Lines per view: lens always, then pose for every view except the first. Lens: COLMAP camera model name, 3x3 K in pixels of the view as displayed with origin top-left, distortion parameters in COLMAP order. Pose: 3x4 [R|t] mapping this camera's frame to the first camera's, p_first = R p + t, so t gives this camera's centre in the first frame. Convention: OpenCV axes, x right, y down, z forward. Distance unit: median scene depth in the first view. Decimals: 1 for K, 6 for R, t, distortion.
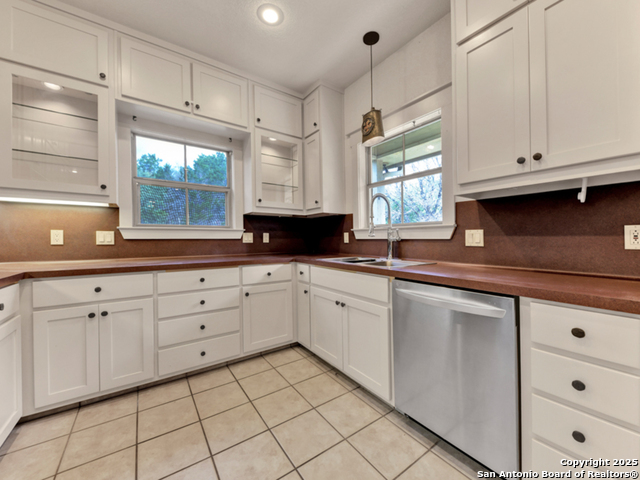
lens RADIAL K [[249.1, 0, 320.9], [0, 249.1, 236.6], [0, 0, 1]] dist [0.001487, -0.003930]
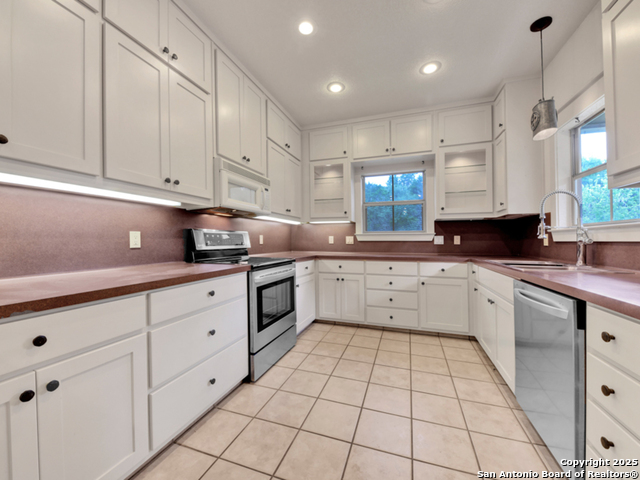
lens RADIAL K [[249.1, 0, 320.9], [0, 249.1, 236.6], [0, 0, 1]] dist [0.001487, -0.003930]
pose [[0.577128, -0.011645, -0.816571, 0.457063], [0.006559, 0.999932, -0.009624, -0.004650], [0.816627, 0.000199, 0.577165, -0.189565]]
